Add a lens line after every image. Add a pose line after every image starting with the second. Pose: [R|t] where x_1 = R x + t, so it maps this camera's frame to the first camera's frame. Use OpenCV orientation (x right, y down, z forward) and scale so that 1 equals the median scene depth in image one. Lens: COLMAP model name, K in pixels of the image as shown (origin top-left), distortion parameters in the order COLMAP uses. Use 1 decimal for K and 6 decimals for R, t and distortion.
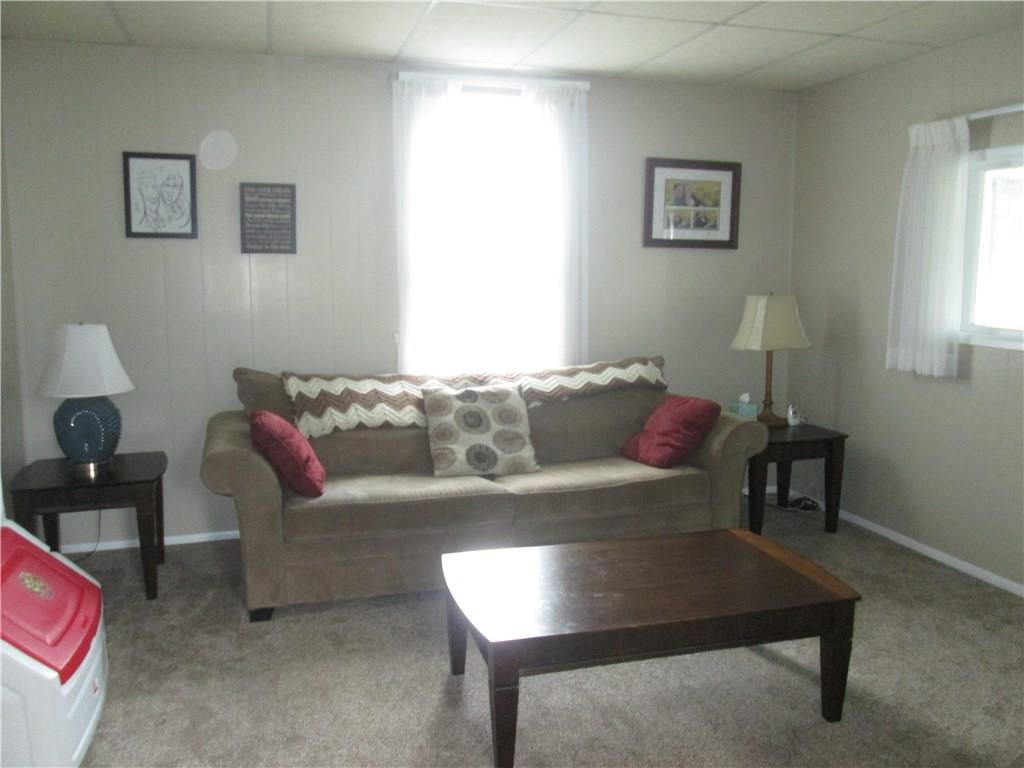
lens RADIAL K [[850.6, 0, 517.7], [0, 850.6, 383.4], [0, 0, 1]] dist [-0.032197, 0.017408]
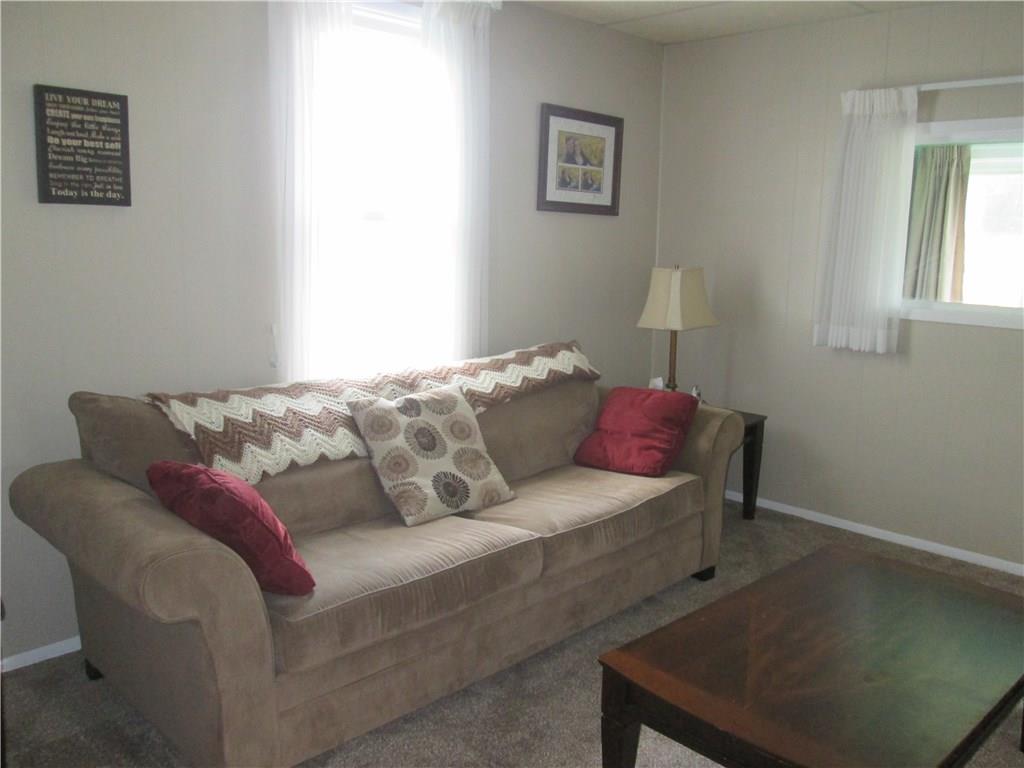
lens RADIAL K [[850.6, 0, 517.7], [0, 850.6, 383.4], [0, 0, 1]] dist [-0.032197, 0.017408]
pose [[0.884973, -0.063805, 0.461250, -0.313225], [0.044846, 0.997642, 0.051961, -0.039862], [-0.463478, -0.025298, 0.885747, 0.302375]]
